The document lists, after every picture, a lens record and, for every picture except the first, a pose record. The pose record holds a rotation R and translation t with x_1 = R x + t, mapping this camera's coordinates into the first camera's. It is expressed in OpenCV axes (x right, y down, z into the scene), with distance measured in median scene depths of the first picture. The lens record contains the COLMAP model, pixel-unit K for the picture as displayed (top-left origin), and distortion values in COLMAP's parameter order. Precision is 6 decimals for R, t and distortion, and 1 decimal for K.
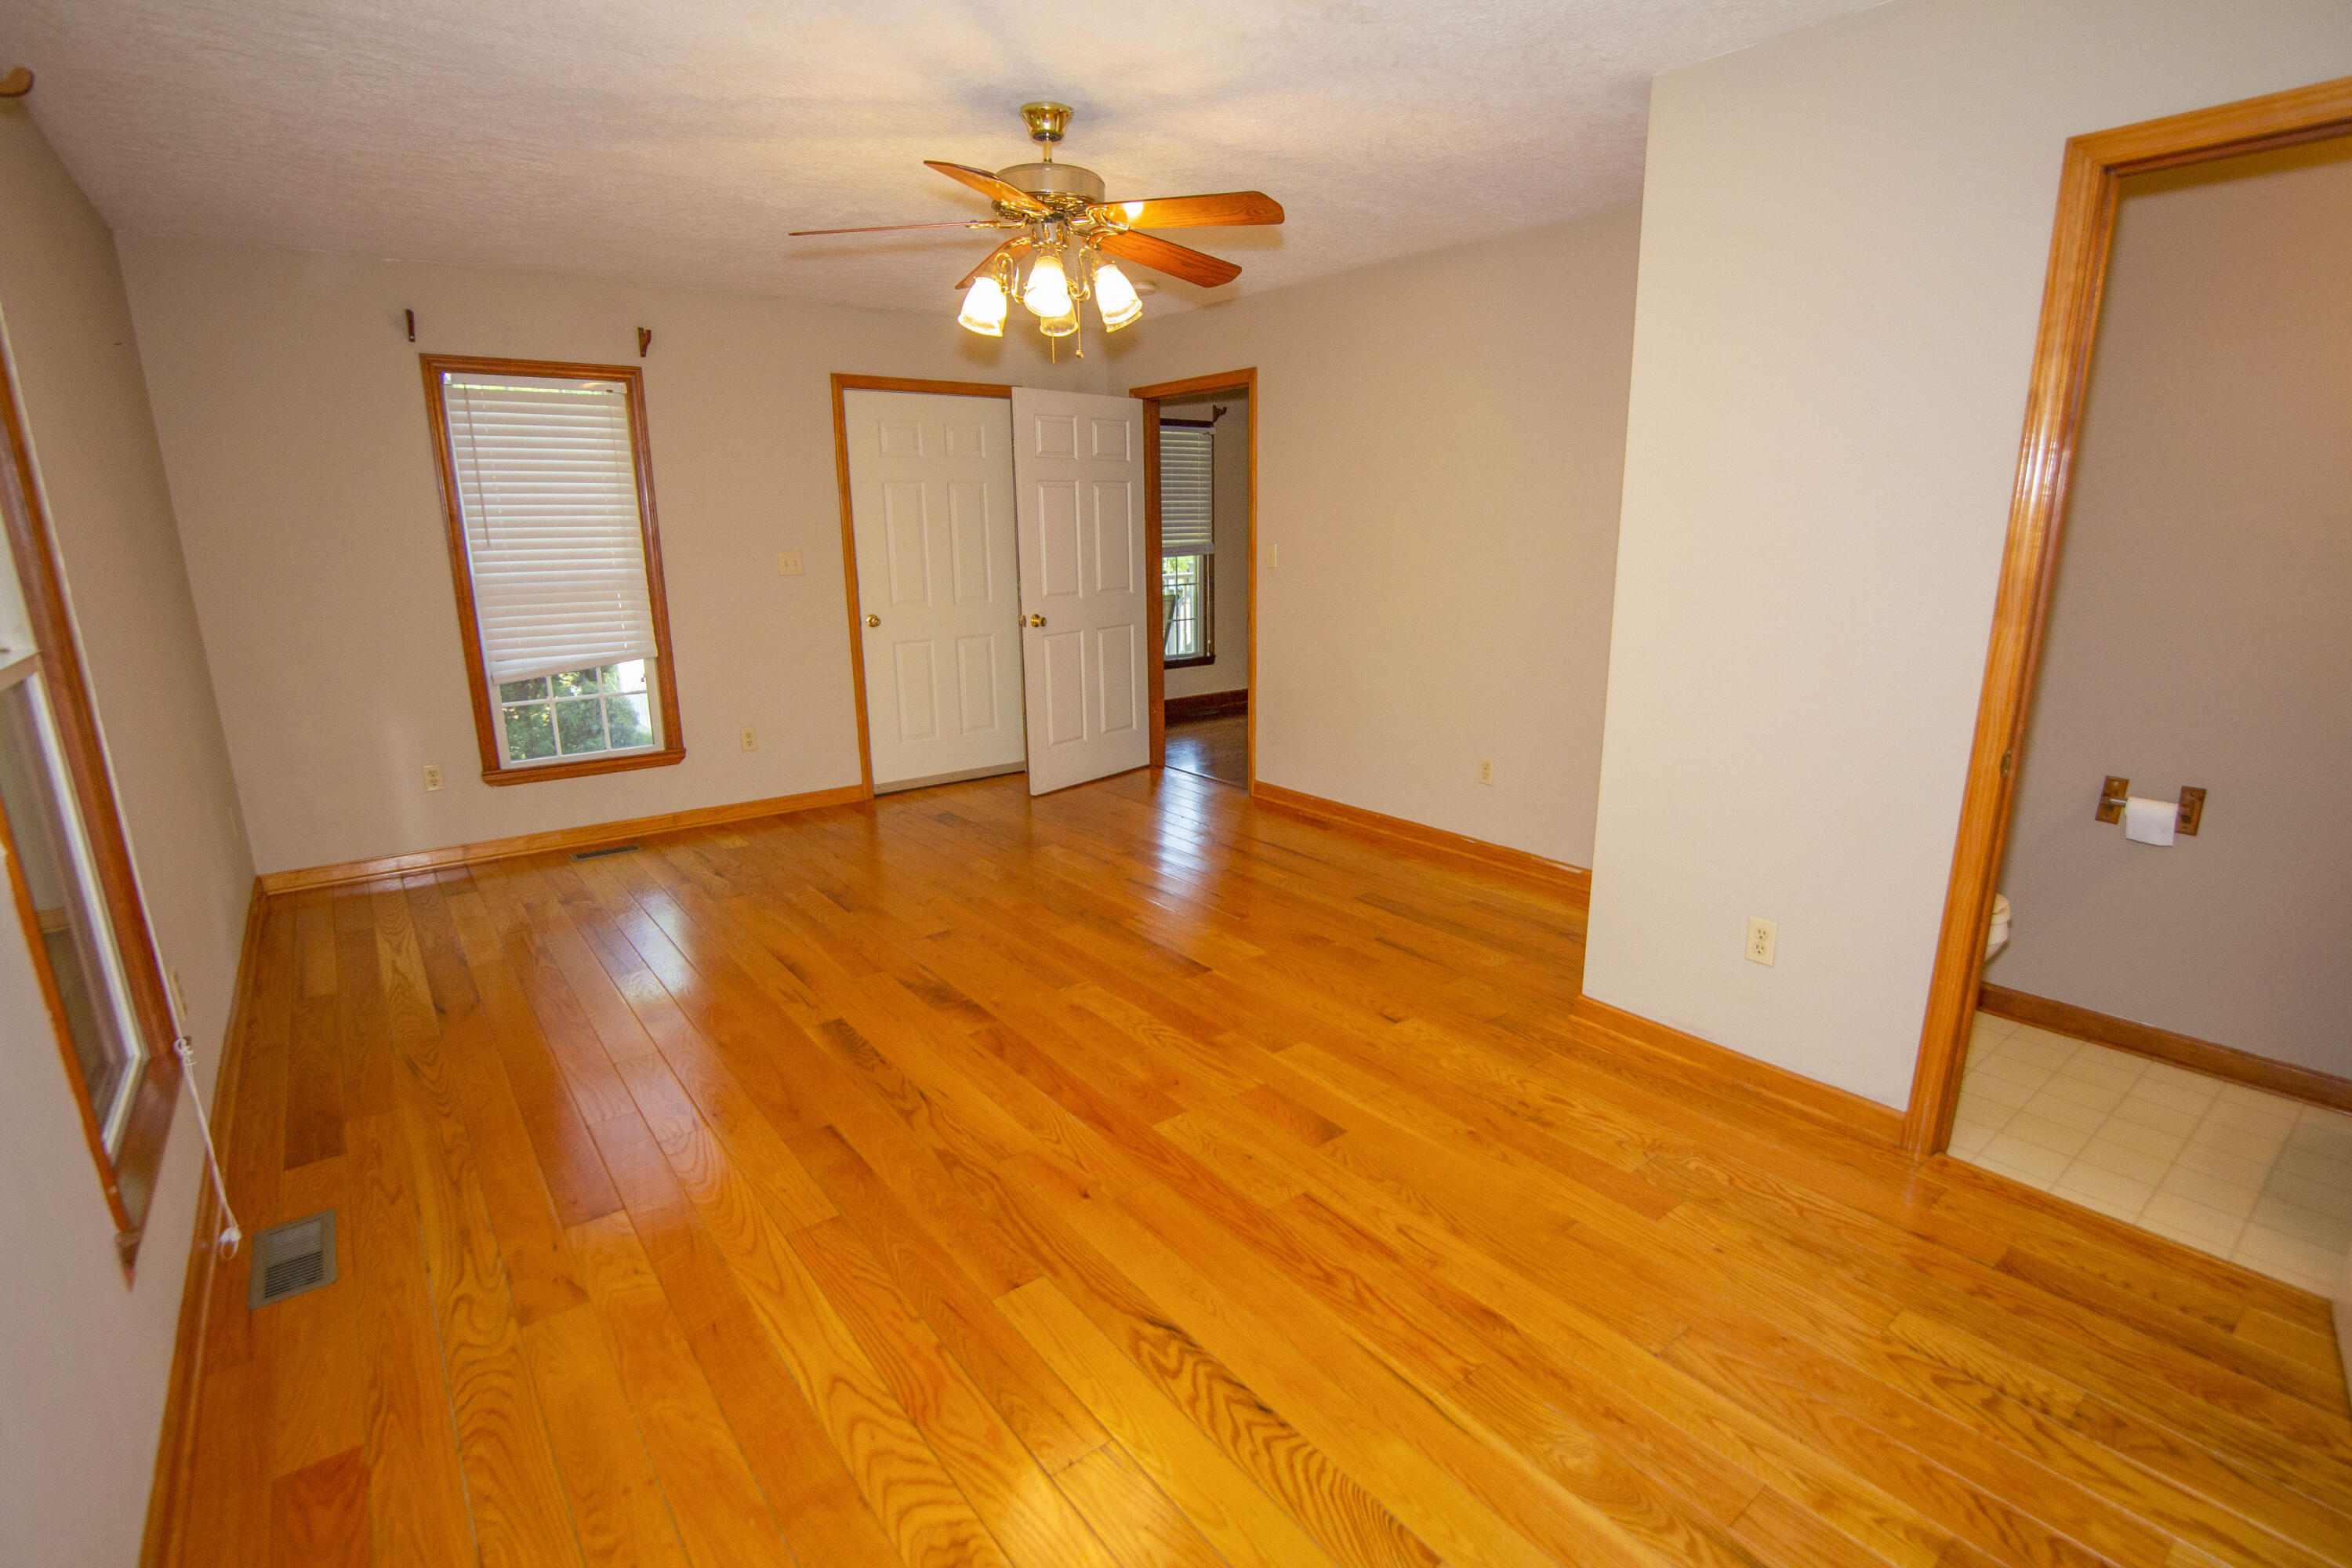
lens RADIAL K [[1084.3, 0, 1179.5], [0, 1084.3, 795.4], [0, 0, 1]] dist [-0.032123, 0.000407]
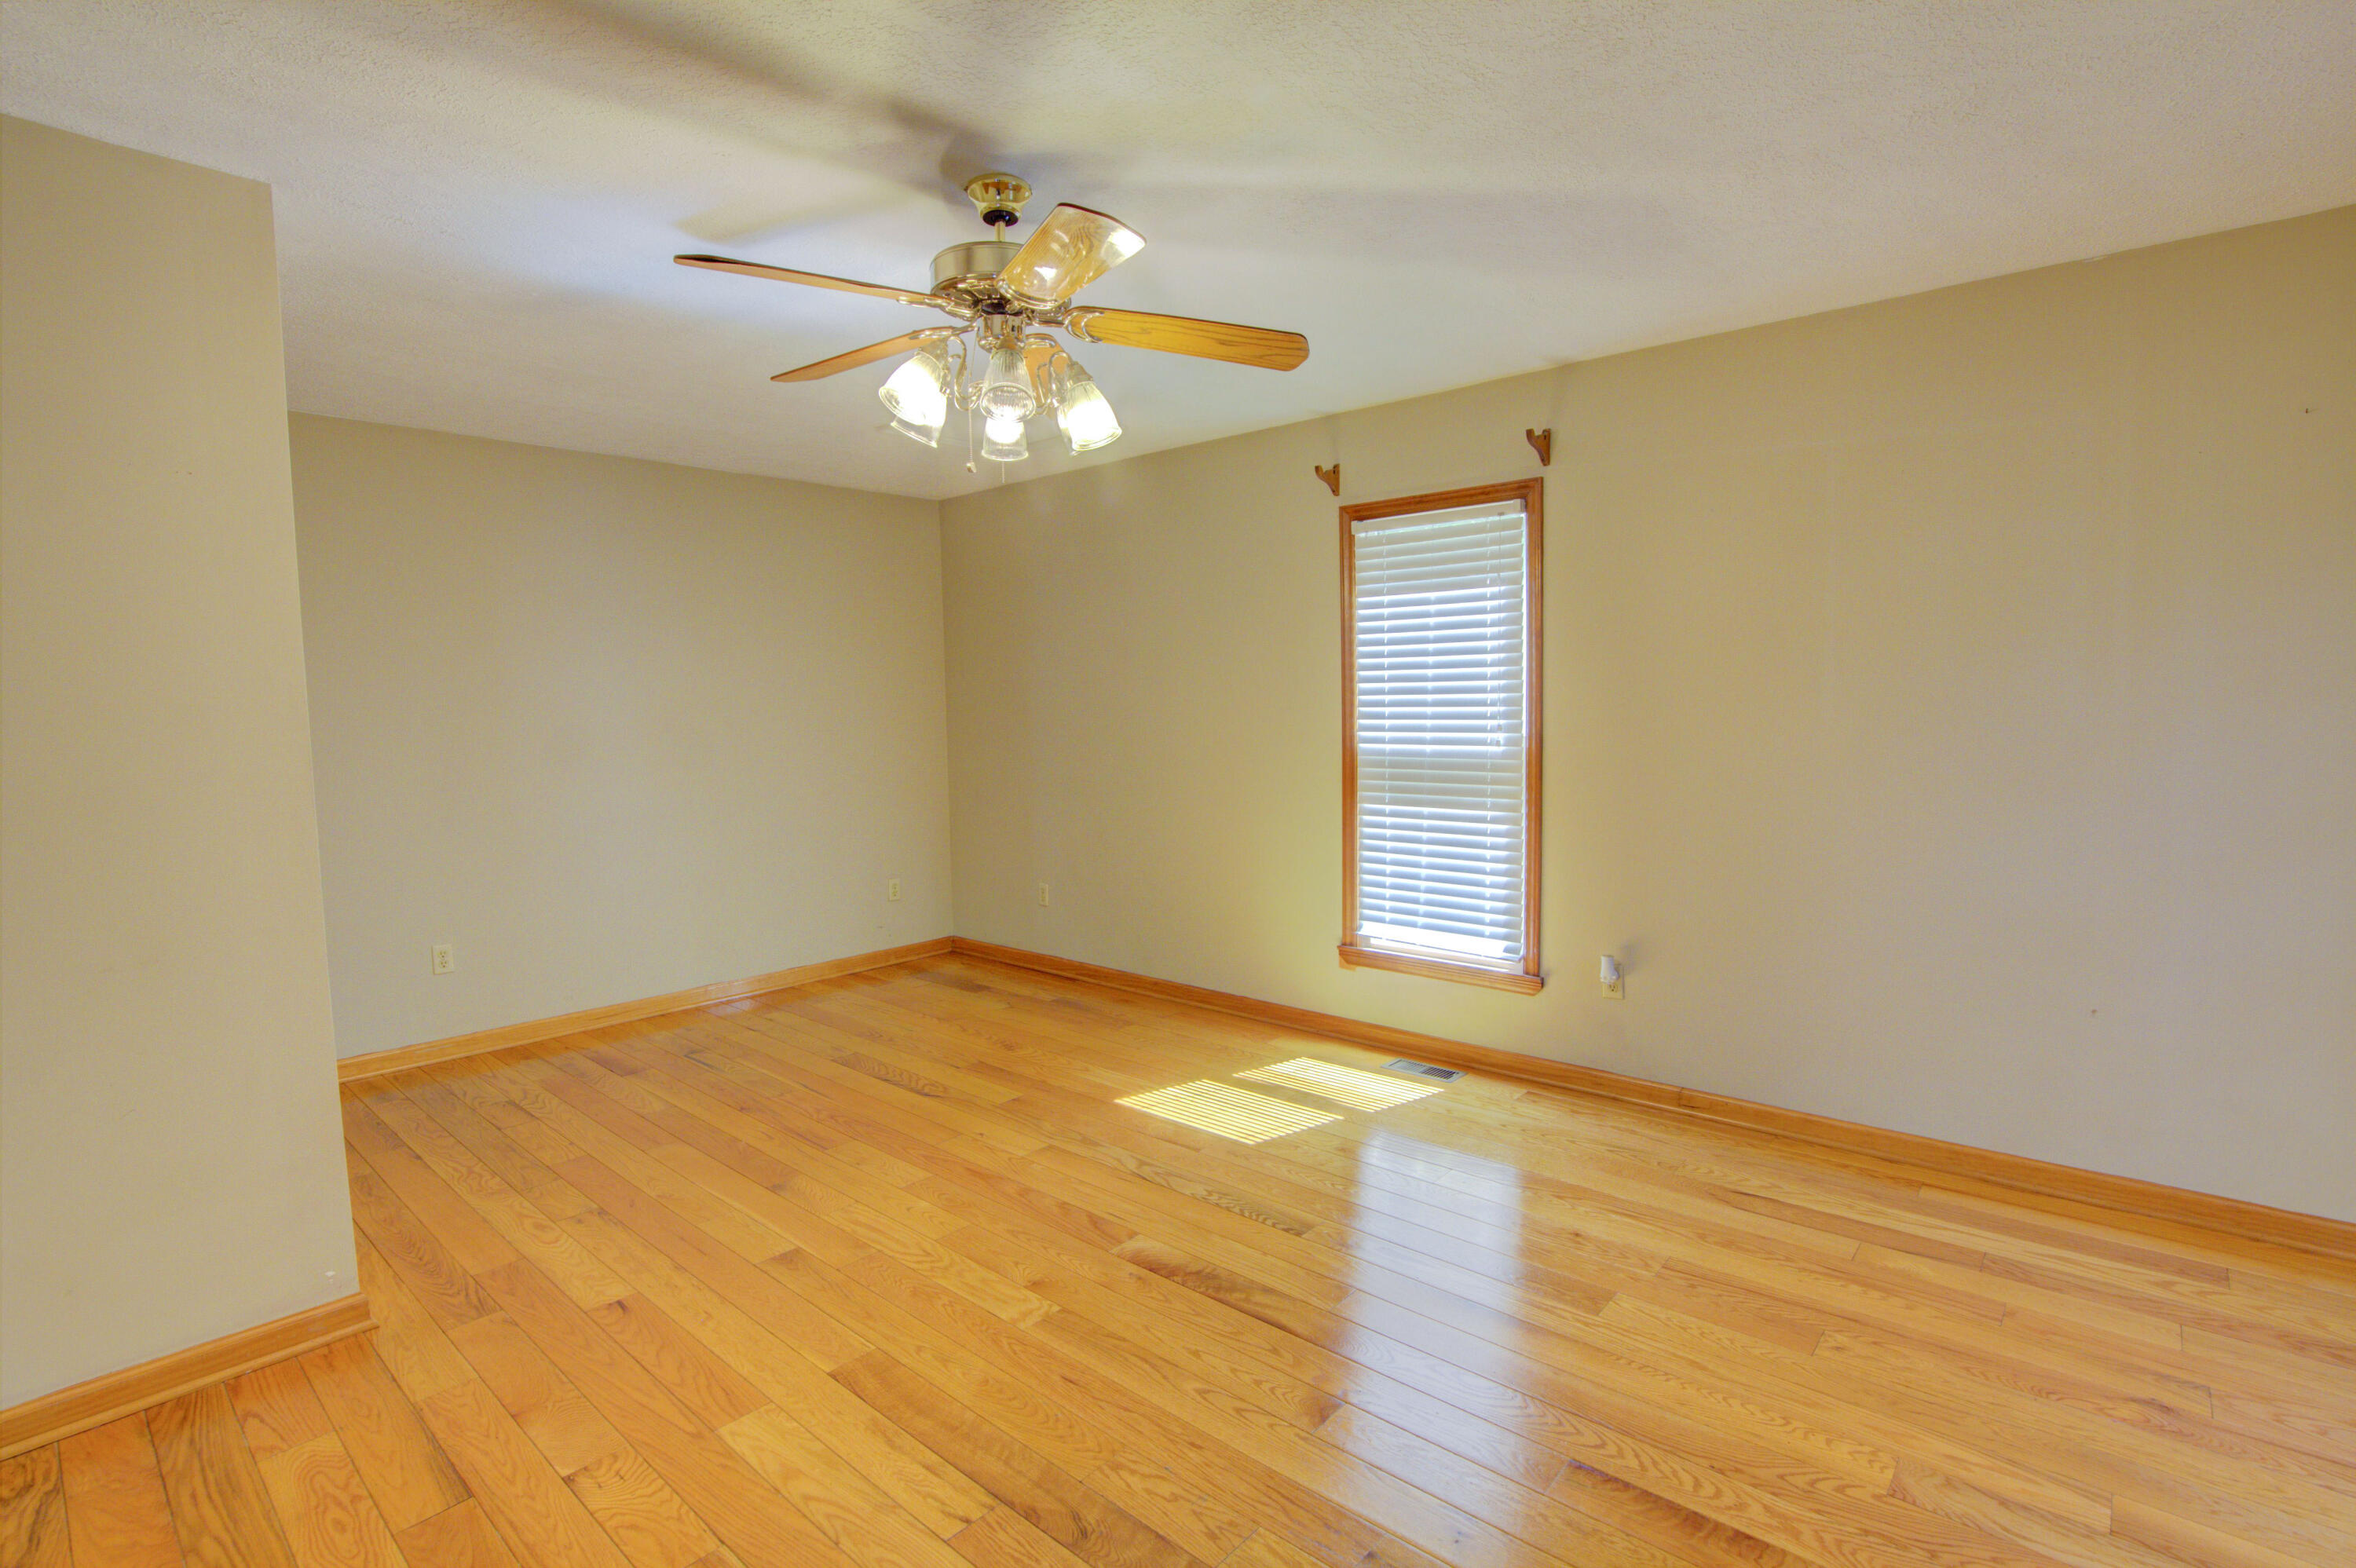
lens RADIAL K [[1118.5, 0, 1188.9], [0, 1118.5, 789.7], [0, 0, 1]] dist [-0.031805, 0.000663]
pose [[-0.983033, 0.039455, -0.179135, -0.073357], [-0.020739, 0.946424, 0.322261, -0.373482], [0.182253, 0.320509, -0.929547, 1.526178]]
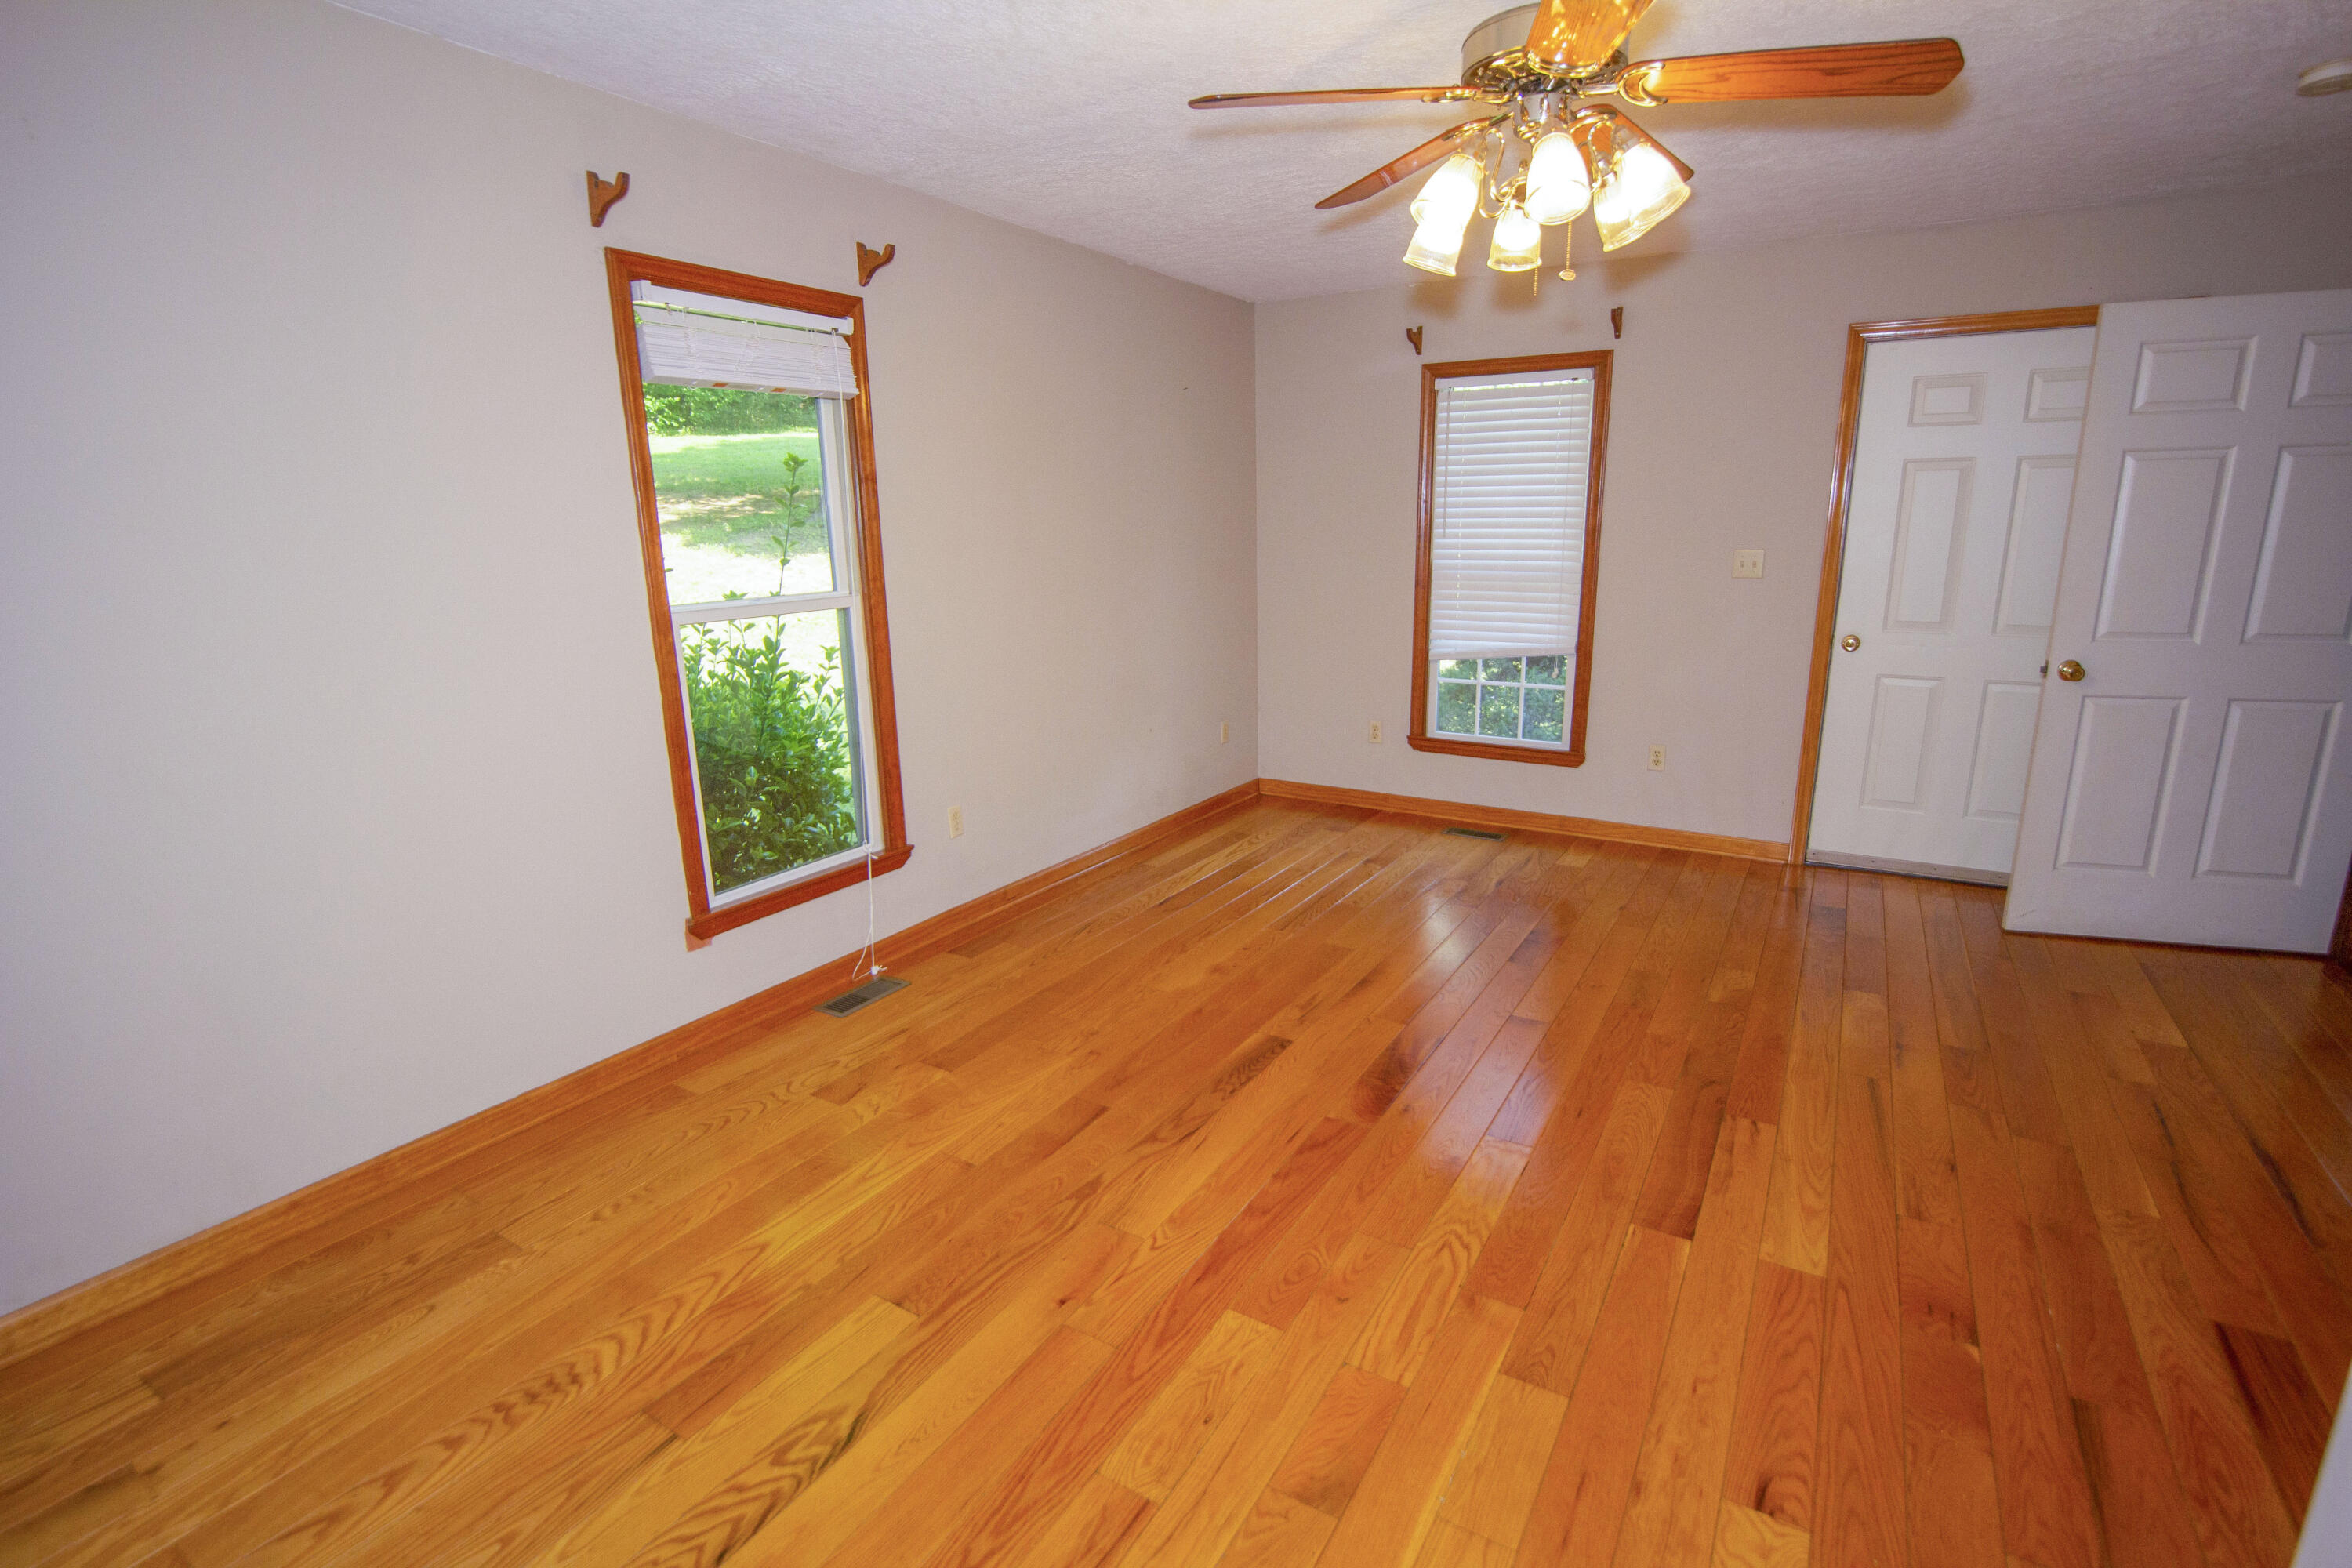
lens RADIAL K [[1098.1, 0, 1199.5], [0, 1098.1, 796.9], [0, 0, 1]] dist [-0.036728, 0.005809]
pose [[0.365237, 0.226890, -0.902842, 0.431623], [-0.217686, 0.963771, 0.154138, -0.118543], [0.905105, 0.140239, 0.401396, 0.457492]]
